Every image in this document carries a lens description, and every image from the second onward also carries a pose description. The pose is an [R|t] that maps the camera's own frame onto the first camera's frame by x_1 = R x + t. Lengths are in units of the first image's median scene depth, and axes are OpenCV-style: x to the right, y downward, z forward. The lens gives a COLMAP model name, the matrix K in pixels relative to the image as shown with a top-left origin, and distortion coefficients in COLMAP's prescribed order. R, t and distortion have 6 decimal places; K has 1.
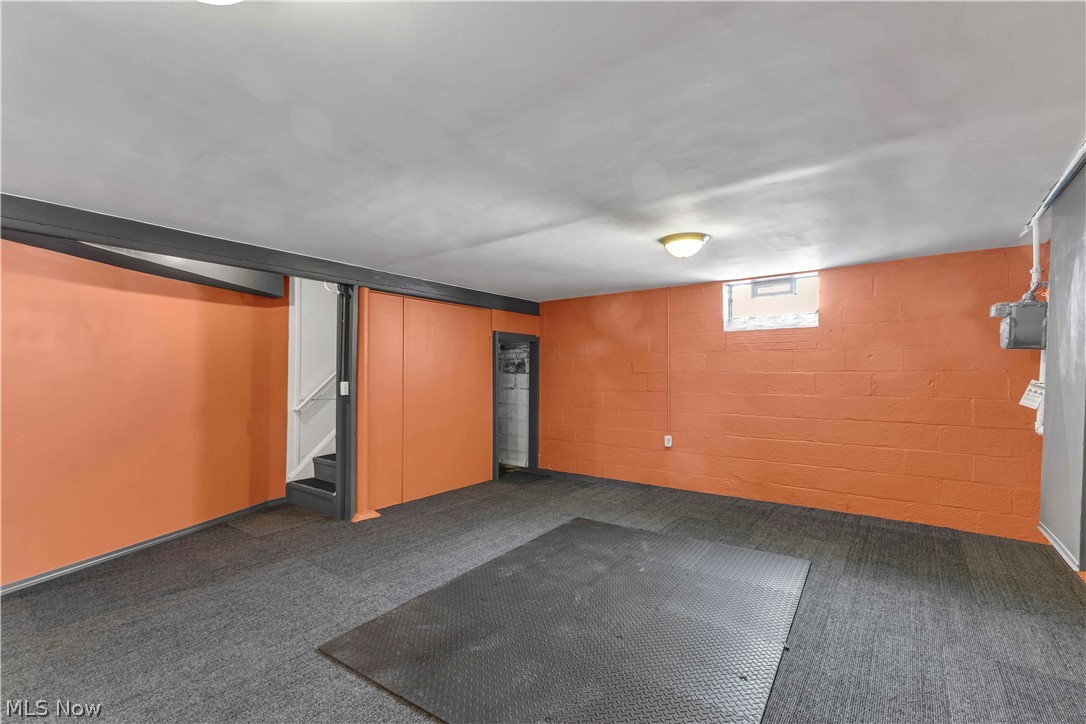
lens RADIAL K [[476.3, 0, 547.6], [0, 476.3, 366.3], [0, 0, 1]] dist [0.014386, -0.000210]
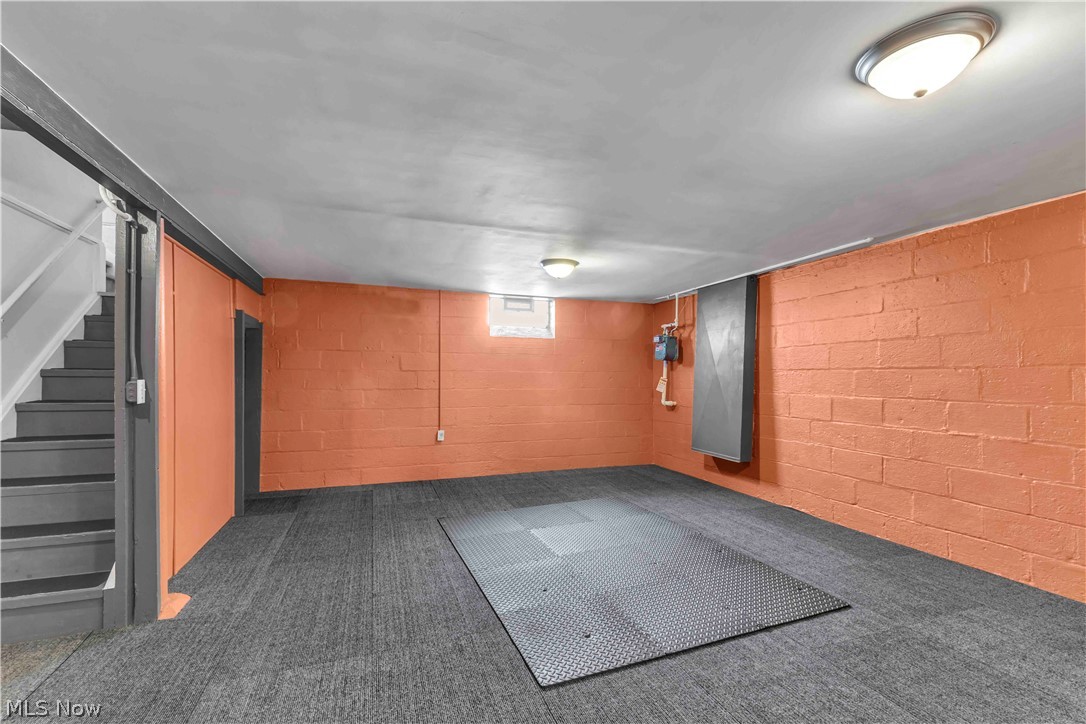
lens RADIAL K [[476.3, 0, 546.8], [0, 476.3, 377.8], [0, 0, 1]] dist [0.014386, -0.000210]
pose [[0.545249, -0.000531, 0.838274, -0.632413], [-0.020562, 0.999690, 0.014008, 0.011456], [-0.838022, -0.024874, 0.545070, 0.286532]]
